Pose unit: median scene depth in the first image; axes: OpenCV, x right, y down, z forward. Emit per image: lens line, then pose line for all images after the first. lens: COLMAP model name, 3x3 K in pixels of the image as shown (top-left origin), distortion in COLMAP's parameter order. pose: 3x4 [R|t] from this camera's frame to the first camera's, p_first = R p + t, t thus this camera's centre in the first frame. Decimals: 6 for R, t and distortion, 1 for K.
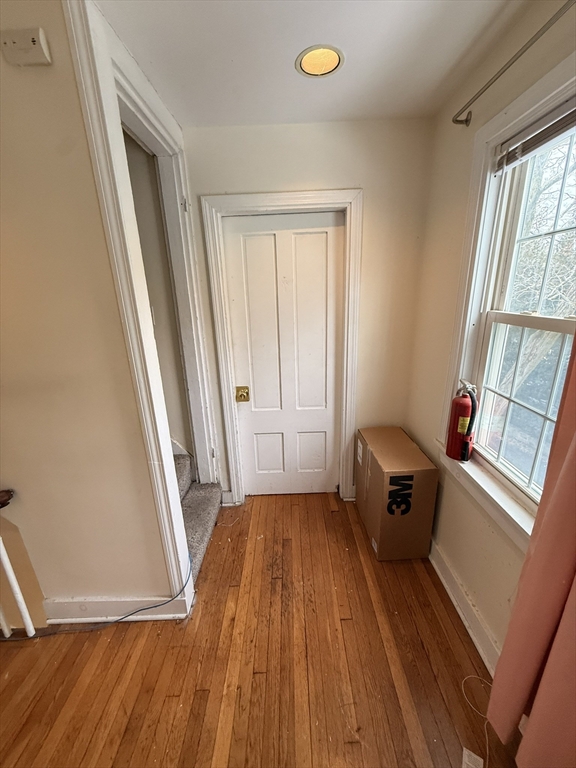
lens RADIAL K [[307.9, 0, 293.2], [0, 307.9, 383.6], [0, 0, 1]] dist [0.000236, 0.000363]
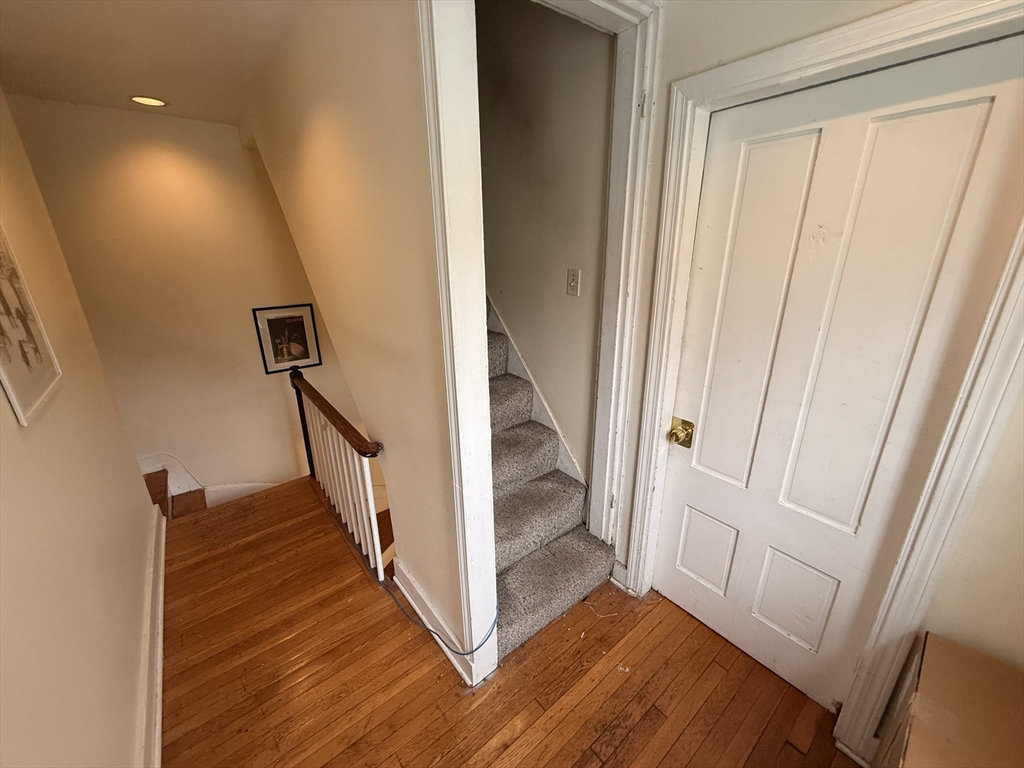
lens RADIAL K [[410.6, 0, 509.9], [0, 410.6, 383.3], [0, 0, 1]] dist [0.000236, 0.000363]
pose [[0.614593, 0.277209, -0.738533, 0.195909], [-0.232917, 0.958250, 0.165850, -0.116616], [0.753675, 0.070087, 0.653500, 0.275668]]
